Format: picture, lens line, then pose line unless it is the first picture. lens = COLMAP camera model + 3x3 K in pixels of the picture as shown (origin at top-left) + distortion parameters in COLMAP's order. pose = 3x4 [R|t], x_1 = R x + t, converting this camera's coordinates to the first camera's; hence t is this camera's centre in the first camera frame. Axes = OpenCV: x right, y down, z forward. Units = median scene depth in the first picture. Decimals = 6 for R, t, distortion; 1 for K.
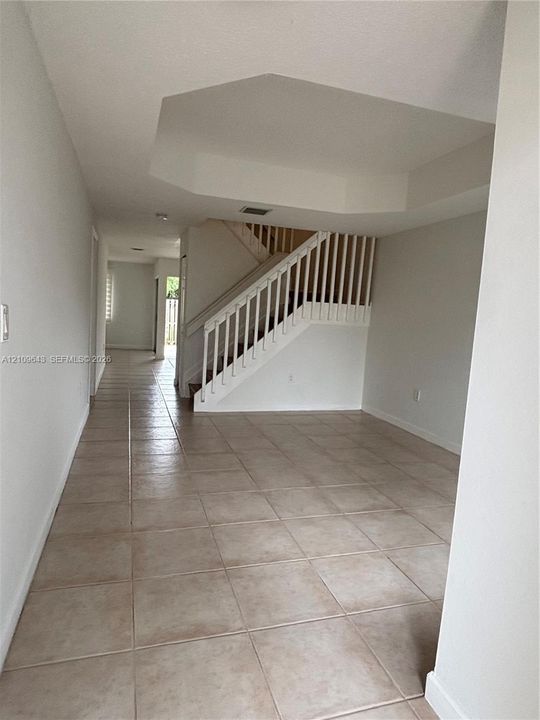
lens RADIAL K [[456.0, 0, 264.7], [0, 456.0, 364.4], [0, 0, 1]] dist [0.014775, -0.010870]
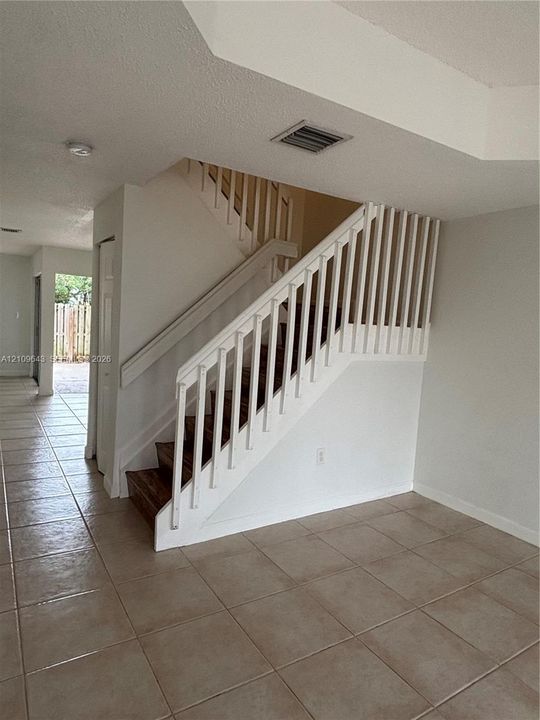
lens RADIAL K [[456.0, 0, 268.5], [0, 456.0, 355.4], [0, 0, 1]] dist [0.014775, -0.010870]
pose [[0.966325, -0.022512, 0.256339, -0.154333], [0.028191, 0.999431, -0.018502, -0.090801], [-0.255776, 0.025105, 0.966410, 0.474545]]
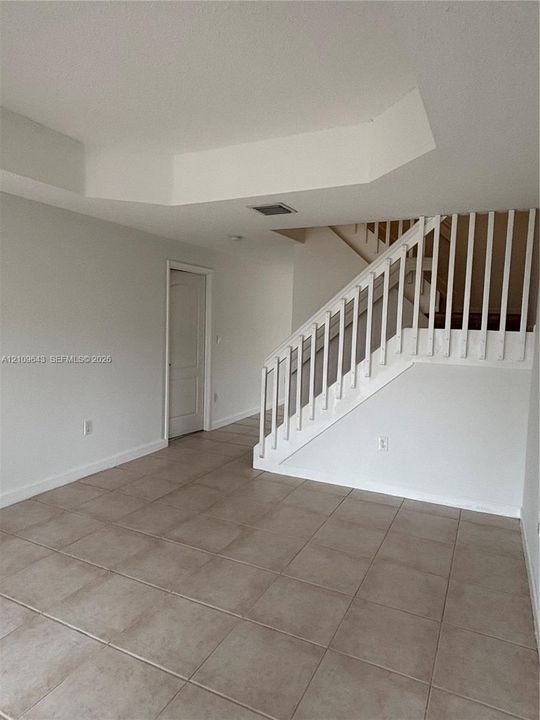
lens RADIAL K [[456.0, 0, 271.5], [0, 456.0, 355.3], [0, 0, 1]] dist [0.014775, -0.010870]
pose [[0.720545, 0.013609, -0.693275, 0.410088], [-0.064566, 0.996780, -0.047539, -0.057413], [0.690396, 0.079016, 0.719104, 0.412293]]
